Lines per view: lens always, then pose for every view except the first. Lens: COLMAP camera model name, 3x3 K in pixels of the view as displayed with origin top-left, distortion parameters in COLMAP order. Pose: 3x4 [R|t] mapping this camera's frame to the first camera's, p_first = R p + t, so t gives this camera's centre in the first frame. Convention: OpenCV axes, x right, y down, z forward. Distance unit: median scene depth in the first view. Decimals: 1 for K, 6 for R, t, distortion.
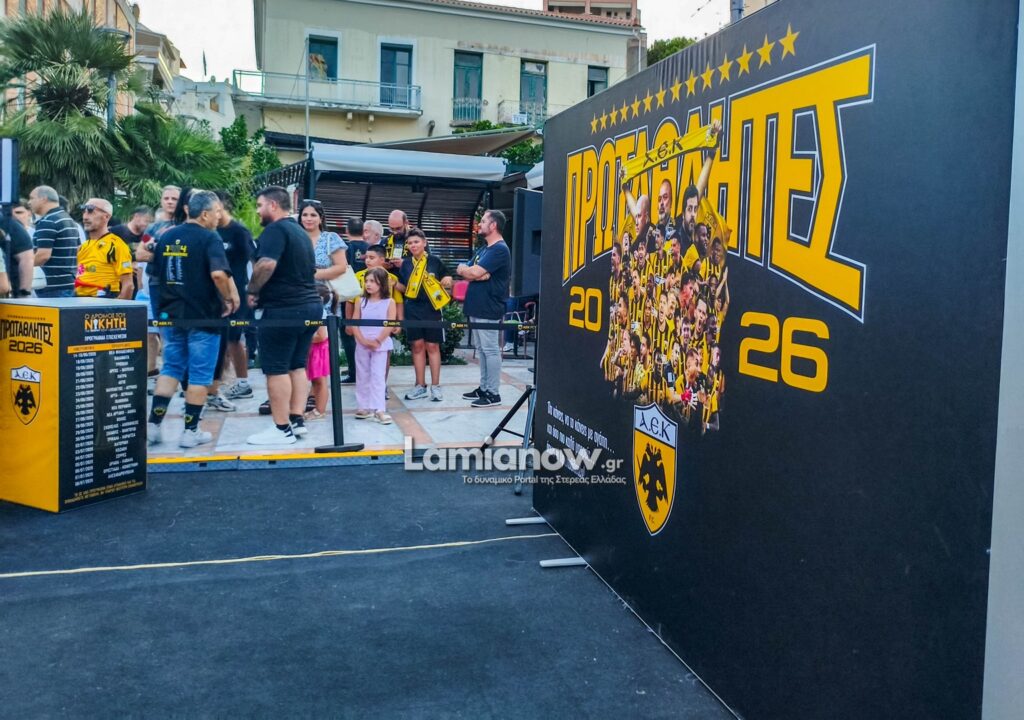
lens RADIAL K [[863.7, 0, 563.1], [0, 863.7, 305.9], [0, 0, 1]] dist [0.027727, -0.053811]
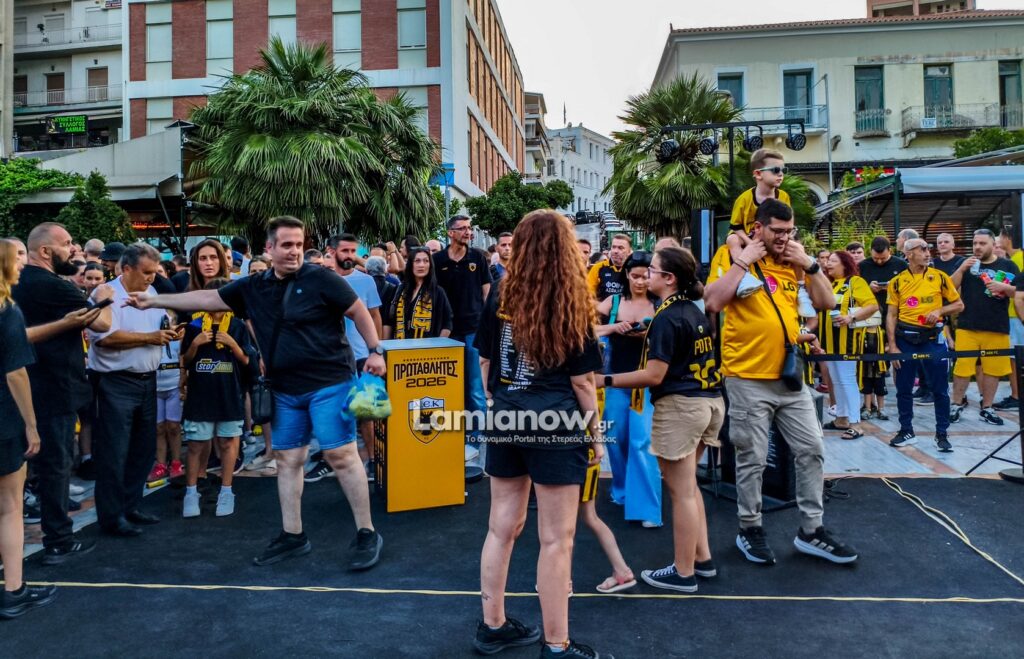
lens RADIAL K [[788.6, 0, 509.7], [0, 788.6, 265.6], [0, 0, 1]] dist [0.056625, -0.097155]
pose [[0.910255, -0.054620, -0.410430, -0.367336], [0.031226, 0.997494, -0.063493, -0.022927], [0.412869, 0.044979, 0.909679, -0.100864]]
